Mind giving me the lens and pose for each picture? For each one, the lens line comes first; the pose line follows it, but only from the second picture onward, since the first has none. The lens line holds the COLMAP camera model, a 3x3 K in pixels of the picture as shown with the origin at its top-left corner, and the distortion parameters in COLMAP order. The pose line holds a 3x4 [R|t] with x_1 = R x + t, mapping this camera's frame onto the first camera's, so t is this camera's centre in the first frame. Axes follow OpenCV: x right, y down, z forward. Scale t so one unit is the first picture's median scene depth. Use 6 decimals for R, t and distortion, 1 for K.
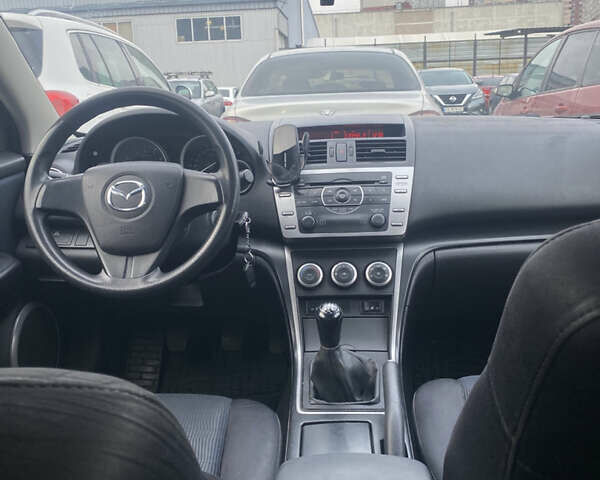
lens RADIAL K [[600.6, 0, 308.6], [0, 600.6, 239.2], [0, 0, 1]] dist [0.089462, -0.175641]
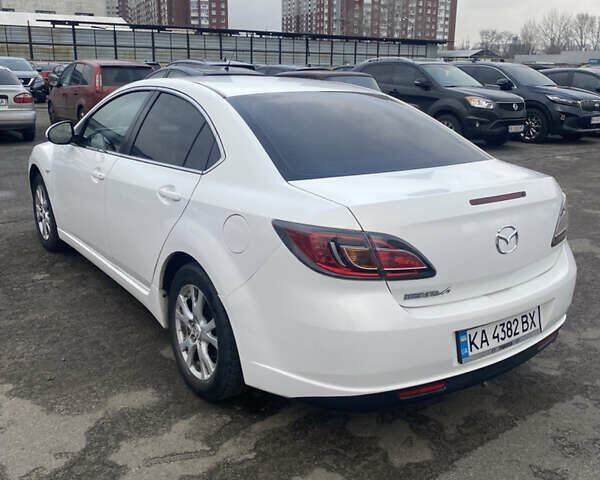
lens RADIAL K [[600.6, 0, 308.6], [0, 600.6, 239.2], [0, 0, 1]] dist [0.089462, -0.175641]
pose [[0.780308, -0.121805, 0.613419, -0.106864], [0.101403, 0.992513, 0.068089, 0.074188], [-0.617119, 0.009072, 0.786817, -0.368238]]
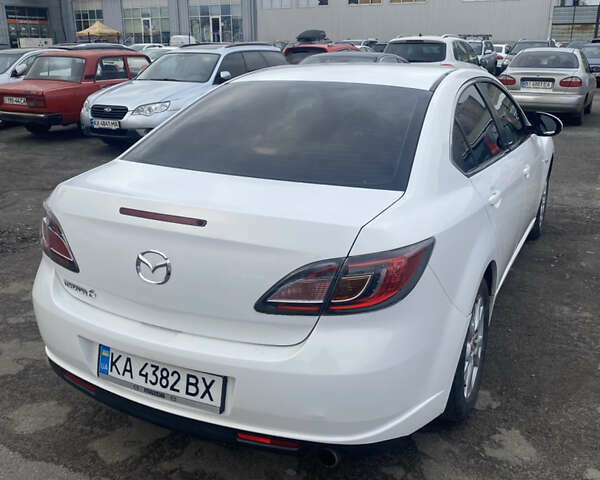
lens RADIAL K [[600.6, 0, 308.6], [0, 600.6, 239.2], [0, 0, 1]] dist [0.089462, -0.175641]
pose [[0.913757, 0.153922, -0.375974, 0.040739], [-0.121926, 0.986687, 0.107621, 0.068763], [0.387534, -0.052499, 0.920359, -0.377832]]
